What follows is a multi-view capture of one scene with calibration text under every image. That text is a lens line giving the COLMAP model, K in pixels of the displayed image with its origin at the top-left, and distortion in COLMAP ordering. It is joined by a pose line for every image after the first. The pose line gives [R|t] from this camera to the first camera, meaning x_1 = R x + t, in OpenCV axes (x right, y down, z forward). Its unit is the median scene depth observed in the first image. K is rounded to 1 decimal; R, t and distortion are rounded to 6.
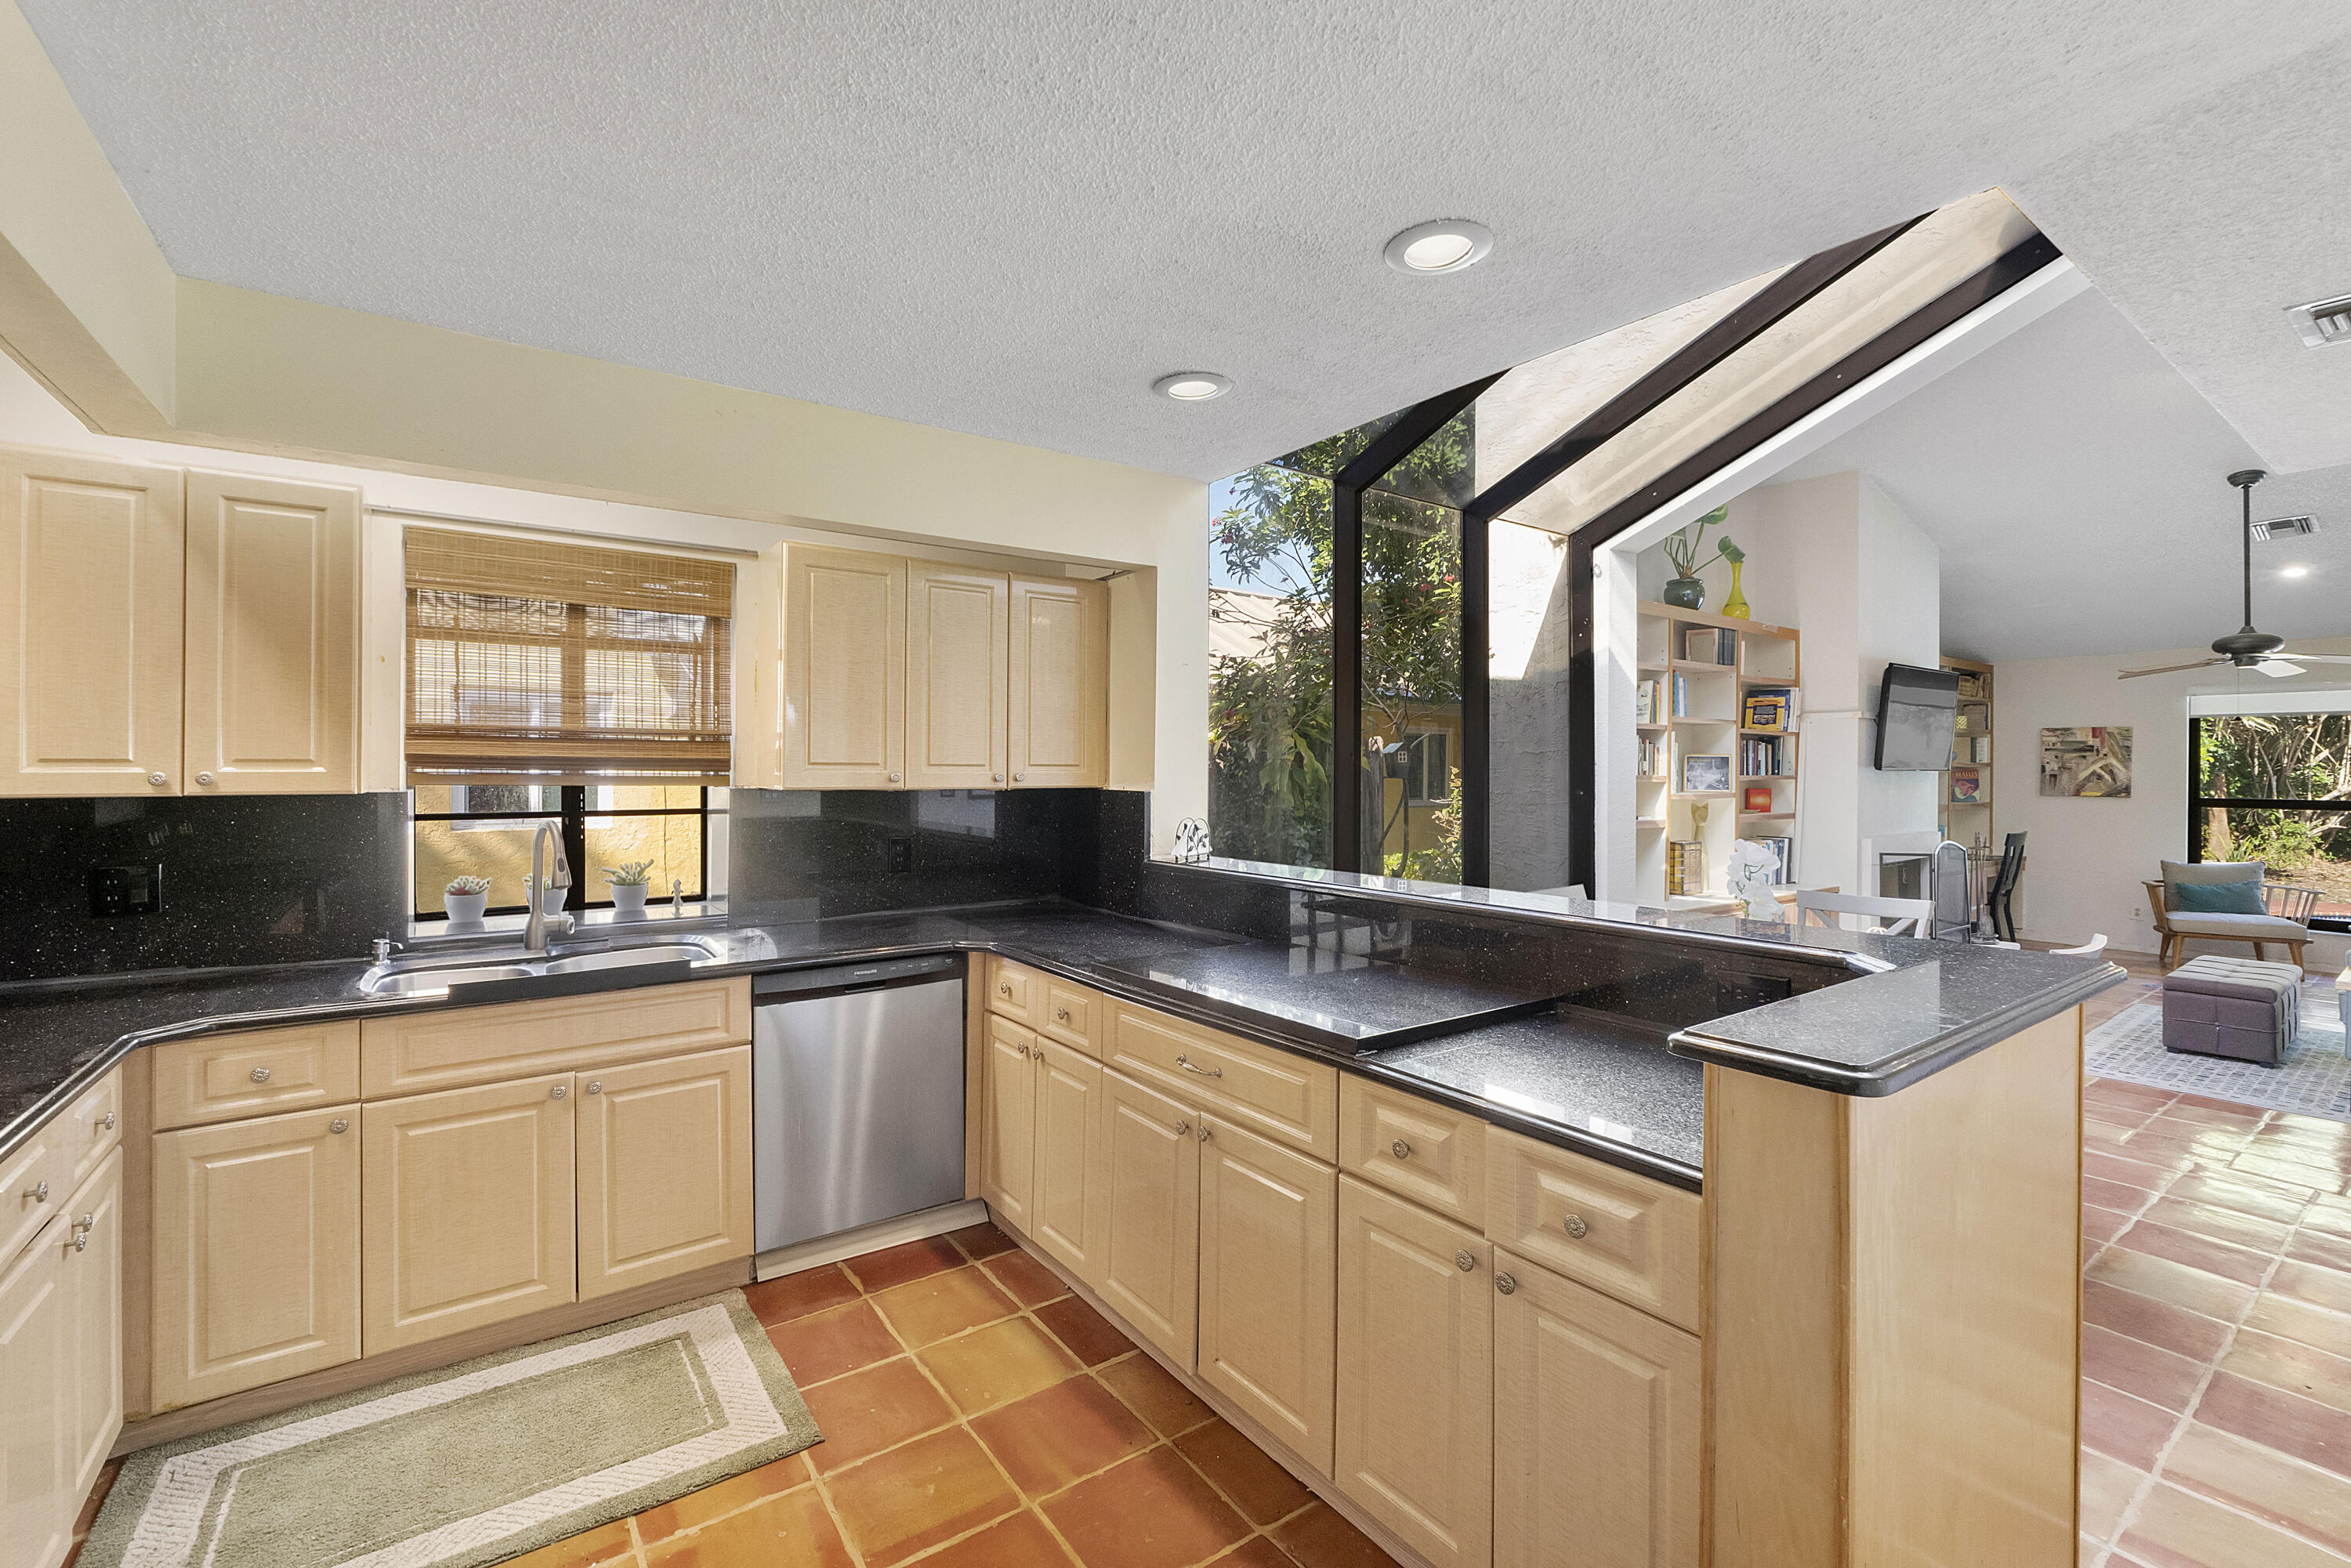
lens RADIAL K [[1015.9, 0, 1177.1], [0, 1015.9, 766.8], [0, 0, 1]] dist [-0.004573, -0.000352]
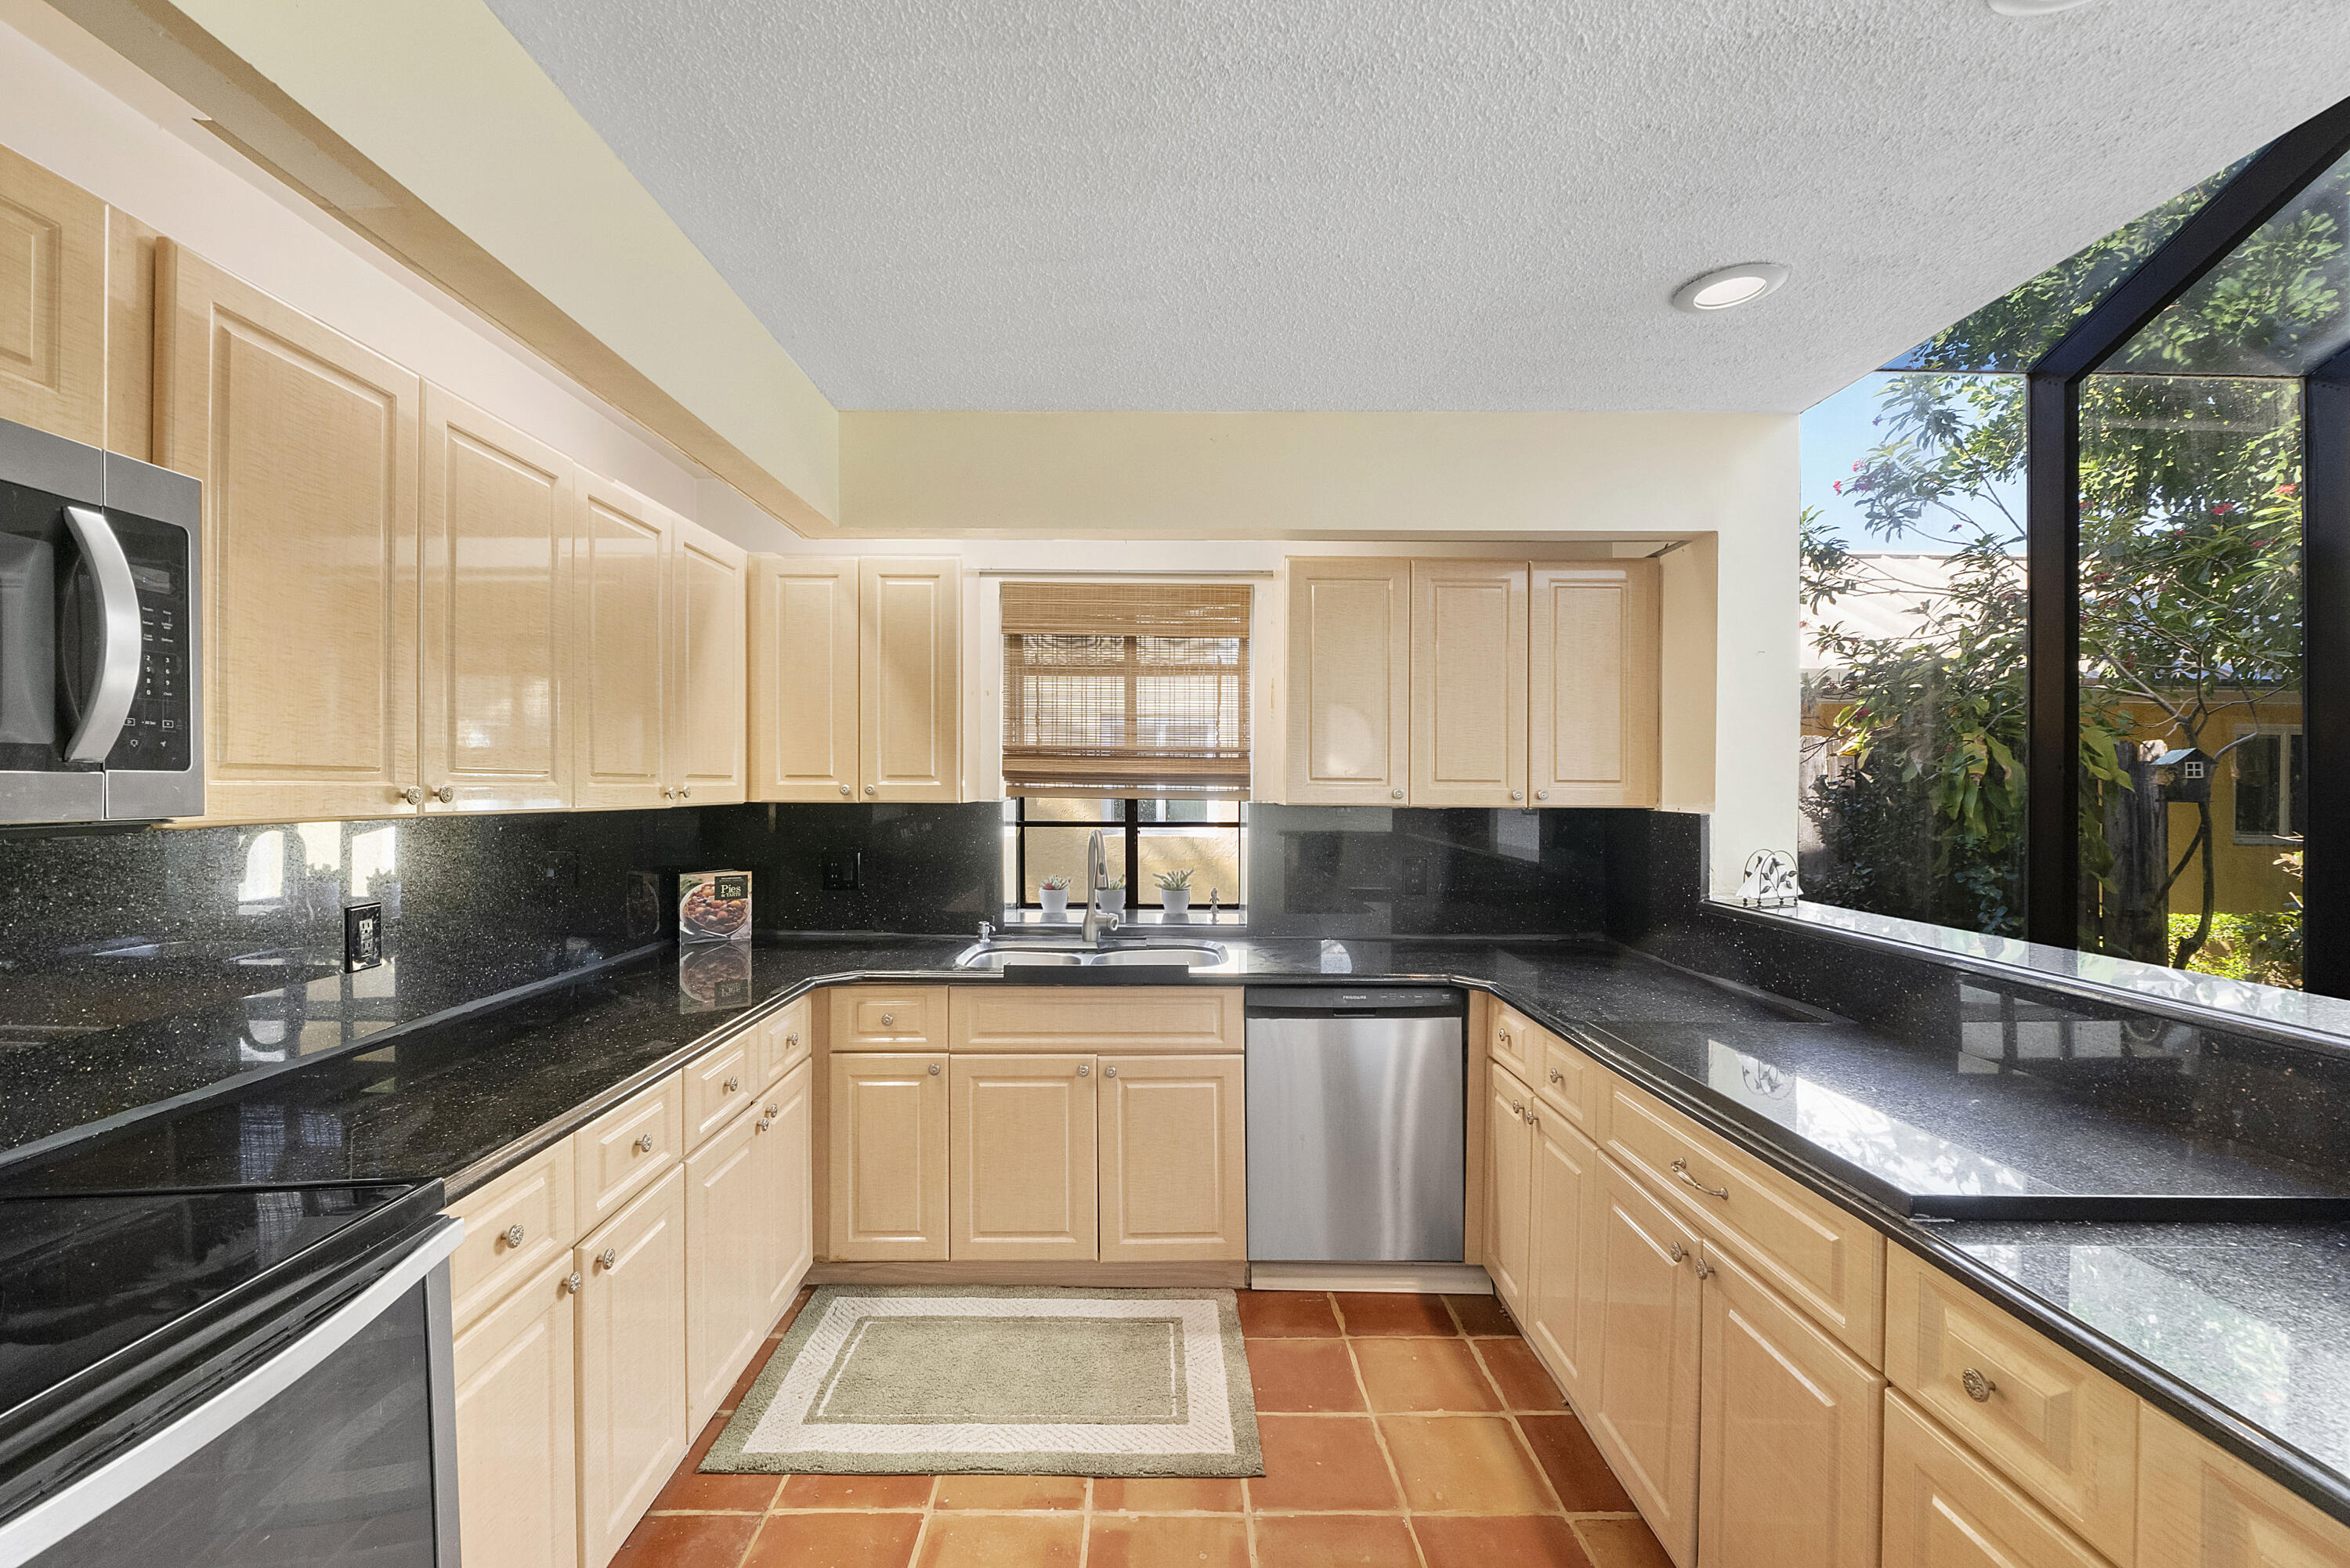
lens RADIAL K [[1024.6, 0, 1165.6], [0, 1024.6, 782.4], [0, 0, 1]] dist [-0.005458, -0.000262]
pose [[0.812090, 0.002977, -0.583524, 0.113817], [-0.002947, 0.999995, 0.001001, -0.000579], [0.583524, 0.000907, 0.812095, 0.116908]]
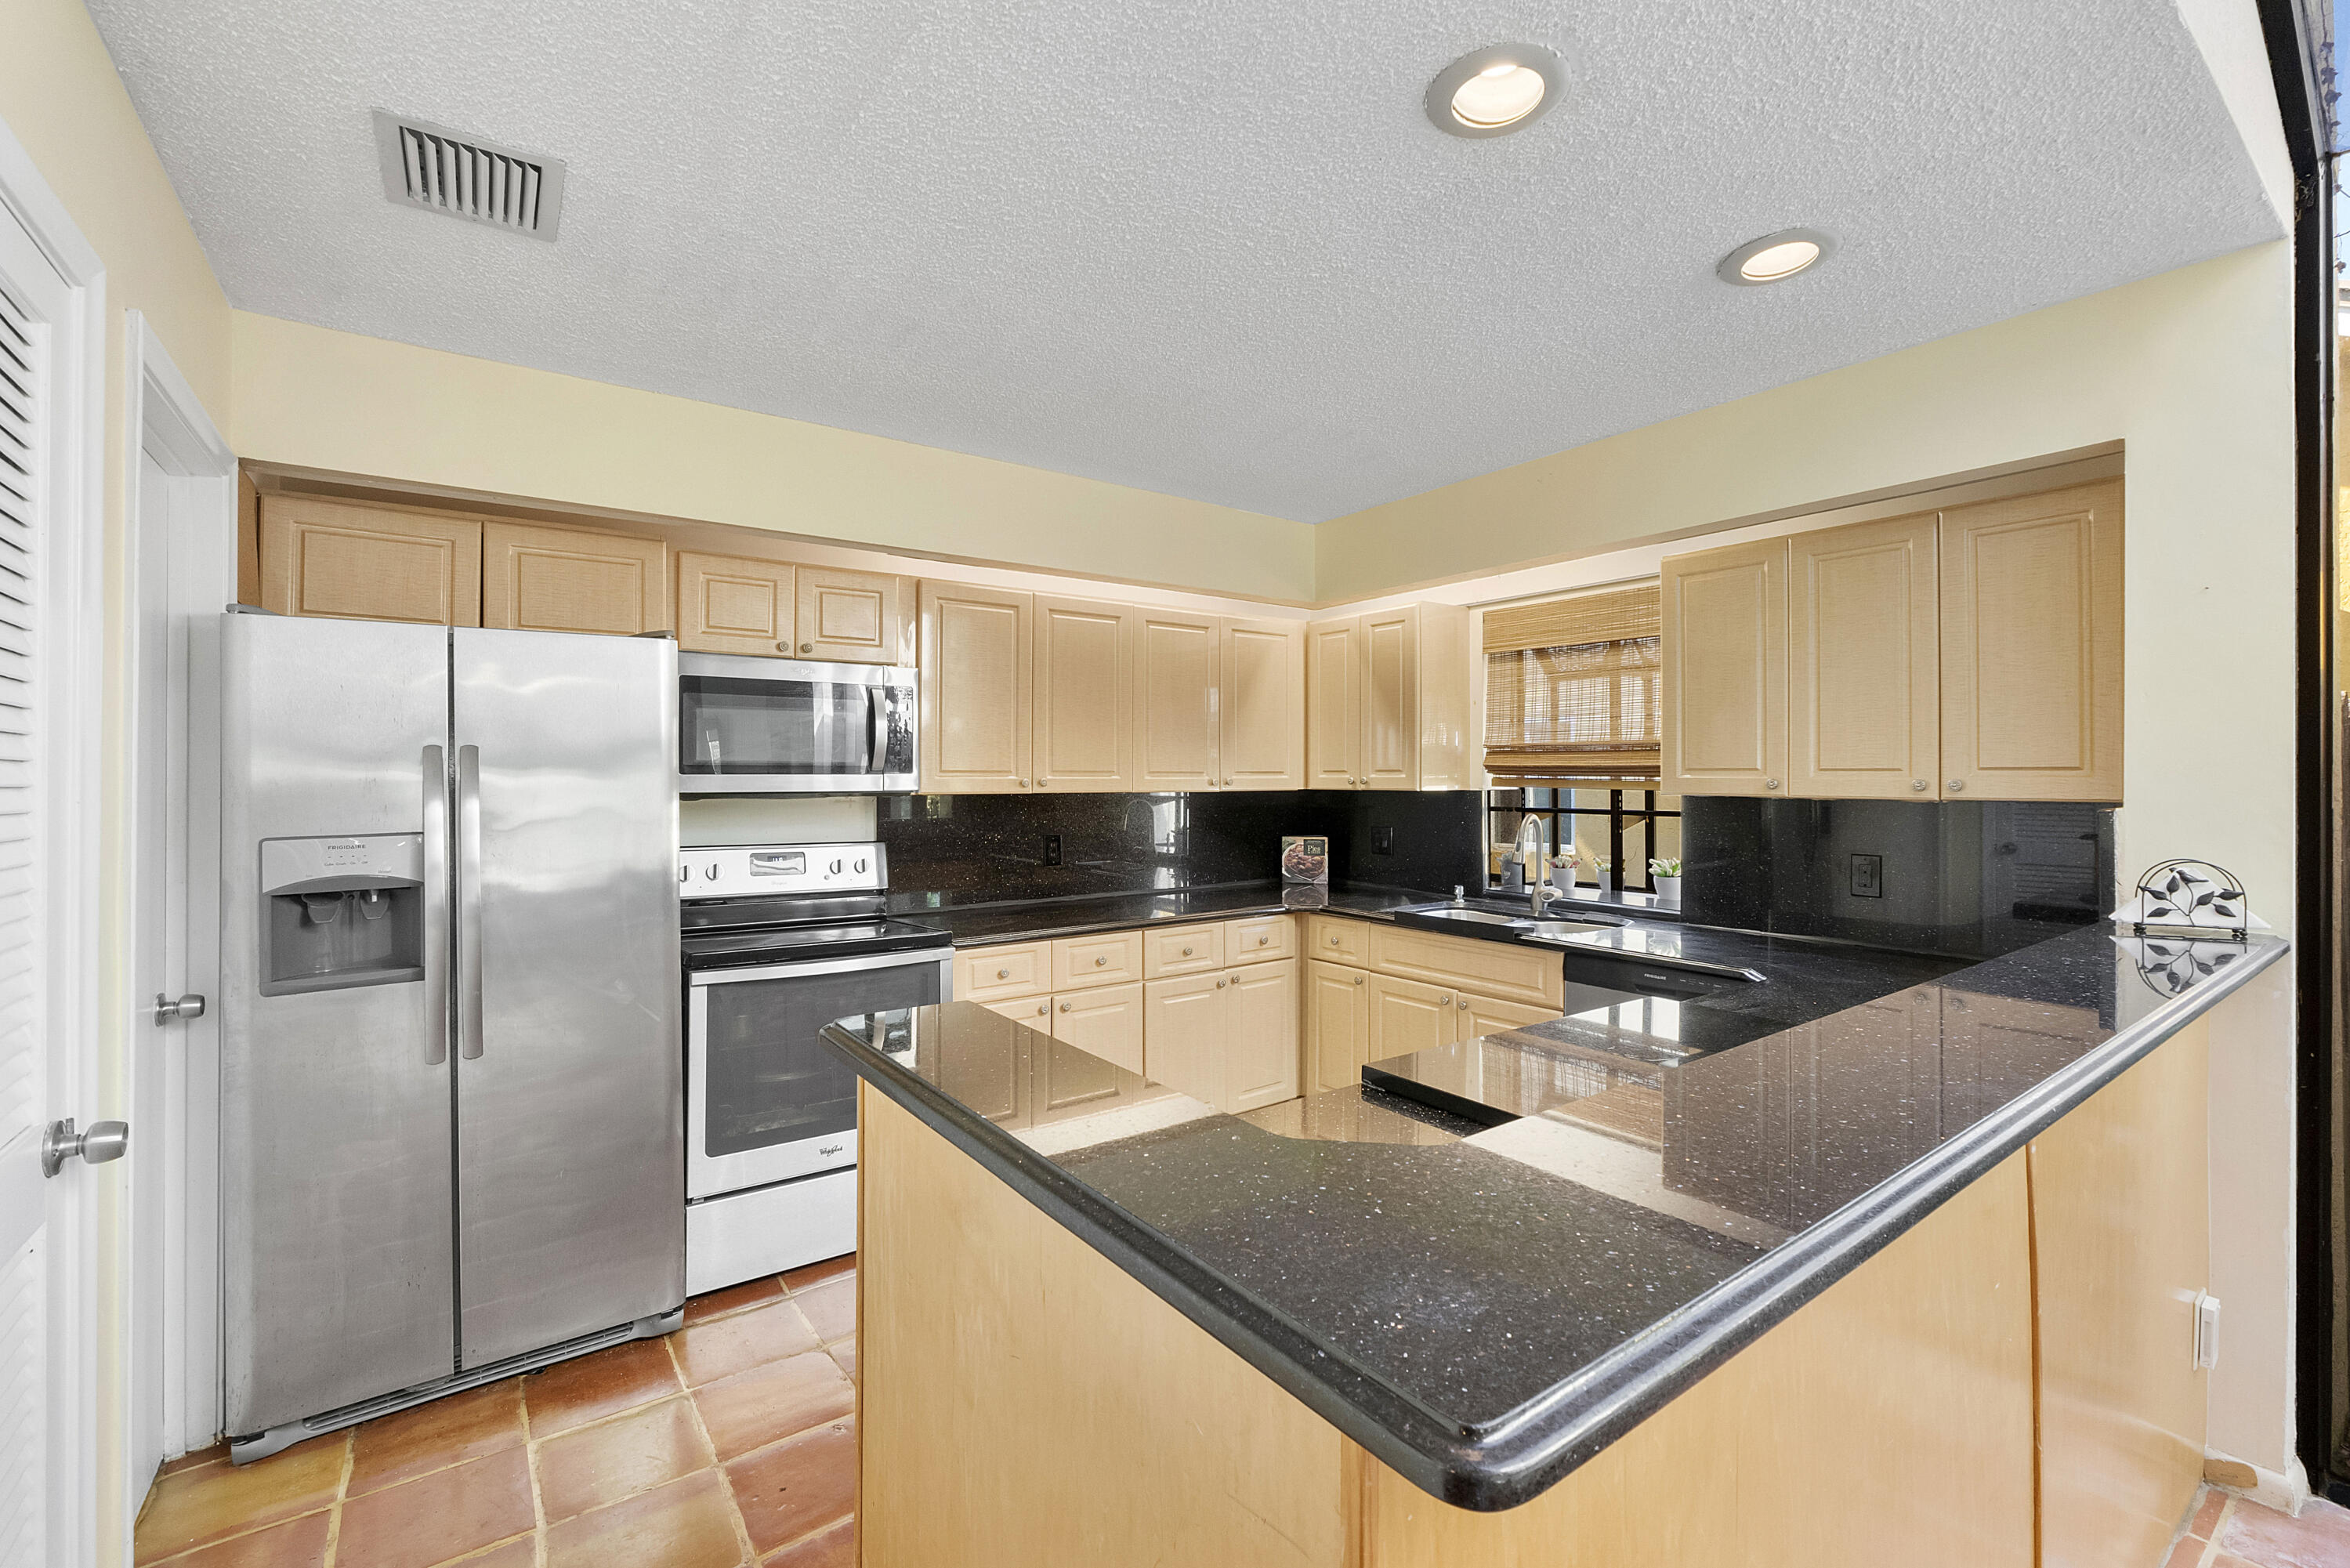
lens RADIAL K [[964.9, 0, 1175.0], [0, 964.9, 784.0], [0, 0, 1]] dist [-0.005773, -0.000078]
pose [[0.021891, 0.006952, -0.999736, 0.659677], [0.001640, 0.999974, 0.006990, 0.004210], [0.999759, -0.001792, 0.021879, 0.522285]]
